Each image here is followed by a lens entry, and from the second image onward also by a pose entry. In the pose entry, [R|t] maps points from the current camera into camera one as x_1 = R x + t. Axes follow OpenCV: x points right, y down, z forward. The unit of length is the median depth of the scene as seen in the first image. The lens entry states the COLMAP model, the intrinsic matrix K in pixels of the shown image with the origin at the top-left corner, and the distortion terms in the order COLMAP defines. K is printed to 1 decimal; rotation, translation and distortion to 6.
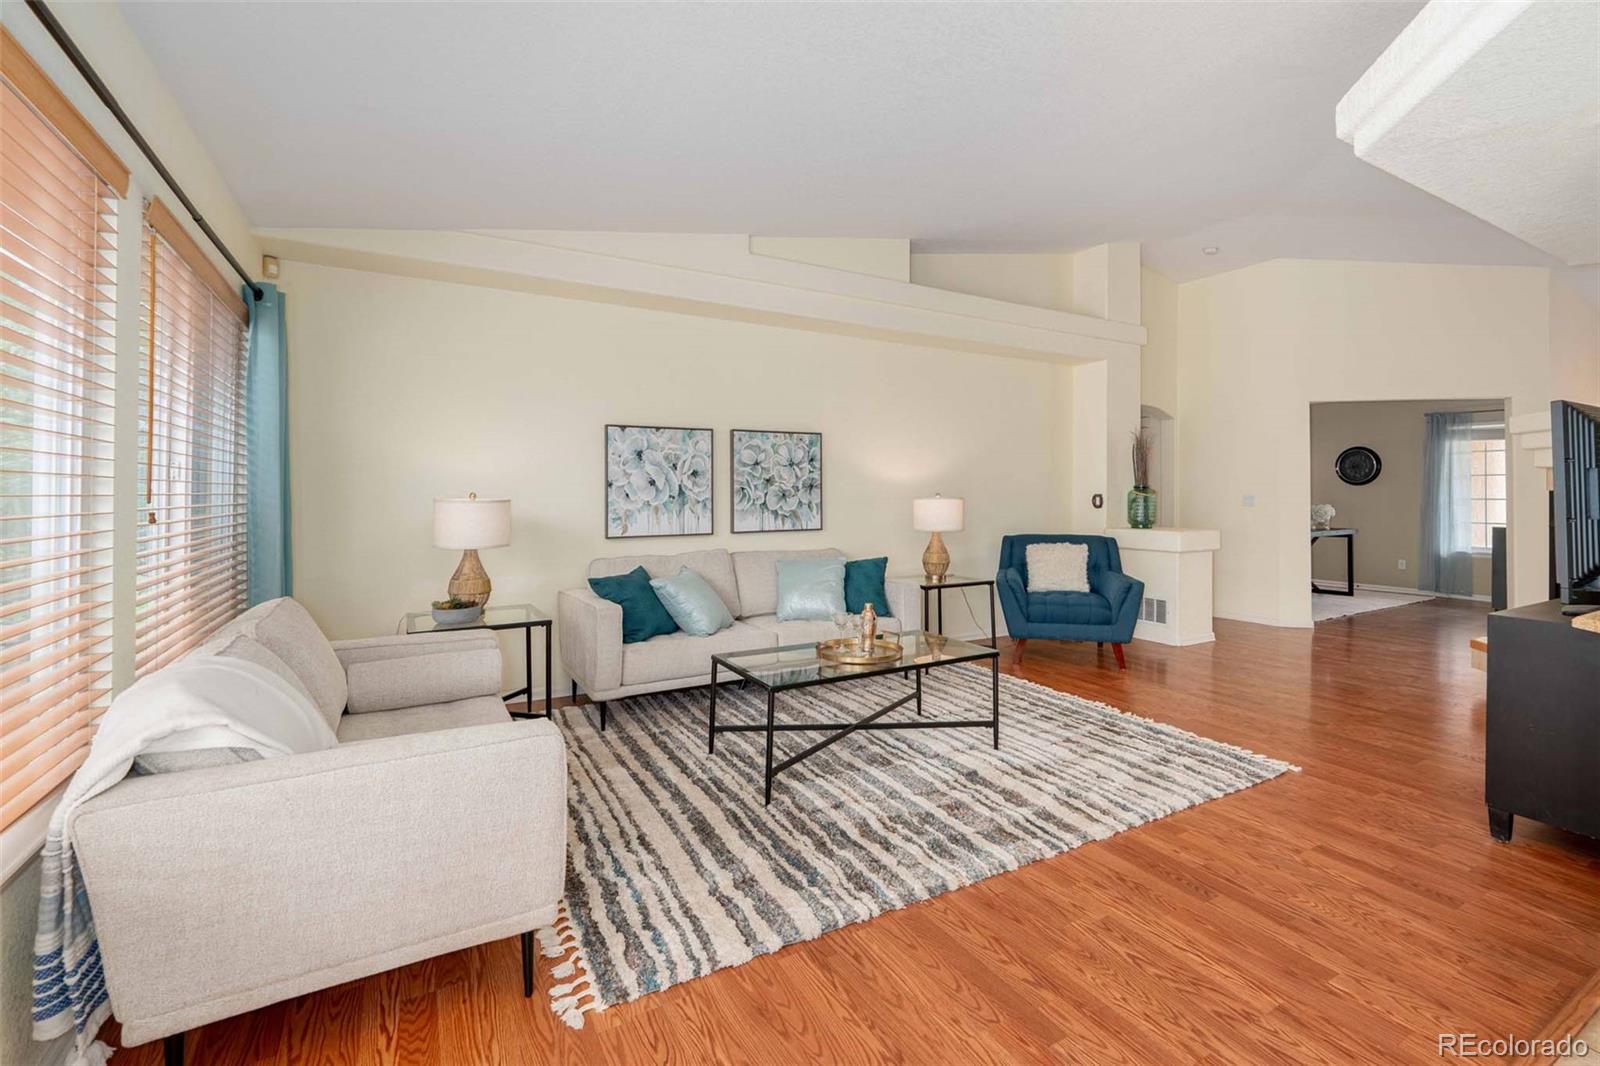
lens RADIAL K [[682.3, 0, 800.0], [0, 682.3, 483.2], [0, 0, 1]] dist [-0.000392, -0.000087]
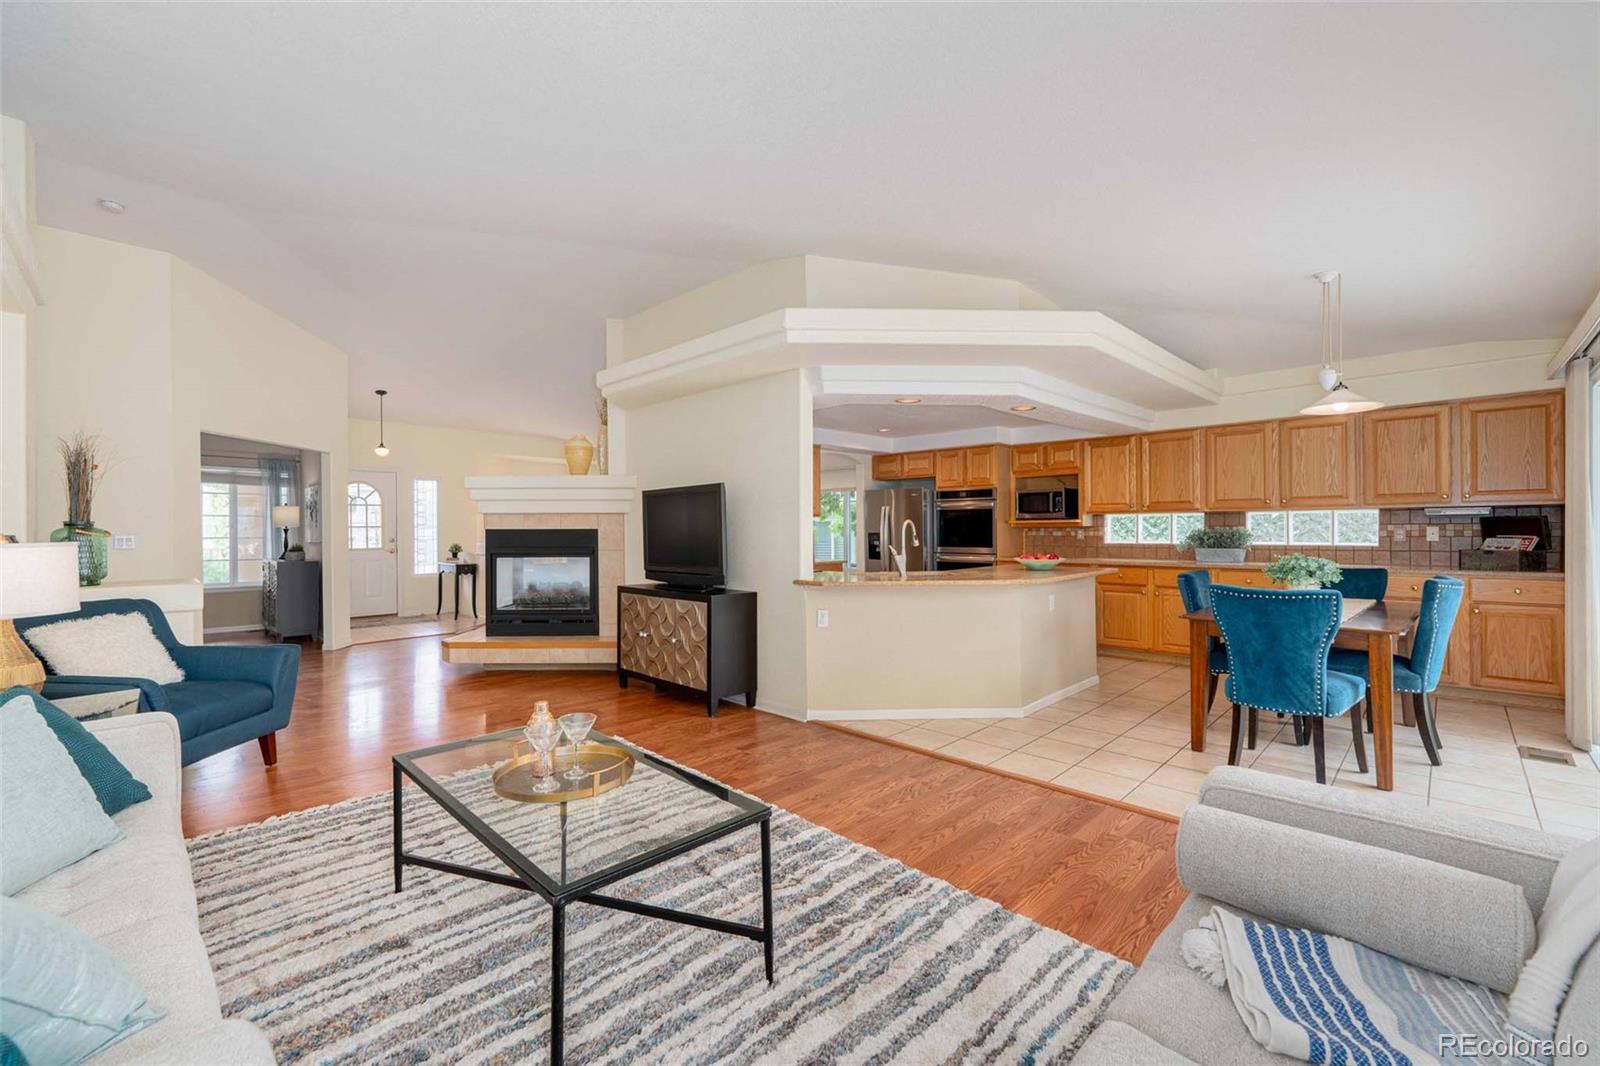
lens RADIAL K [[667.6, 0, 800.0], [0, 667.6, 533.0], [0, 0, 1]] dist [0.001152, 0.000077]
pose [[-0.271957, -0.004920, 0.962297, -0.849644], [-0.006249, 0.999975, 0.003347, 0.021854], [-0.962289, -0.005103, -0.271981, 1.400675]]
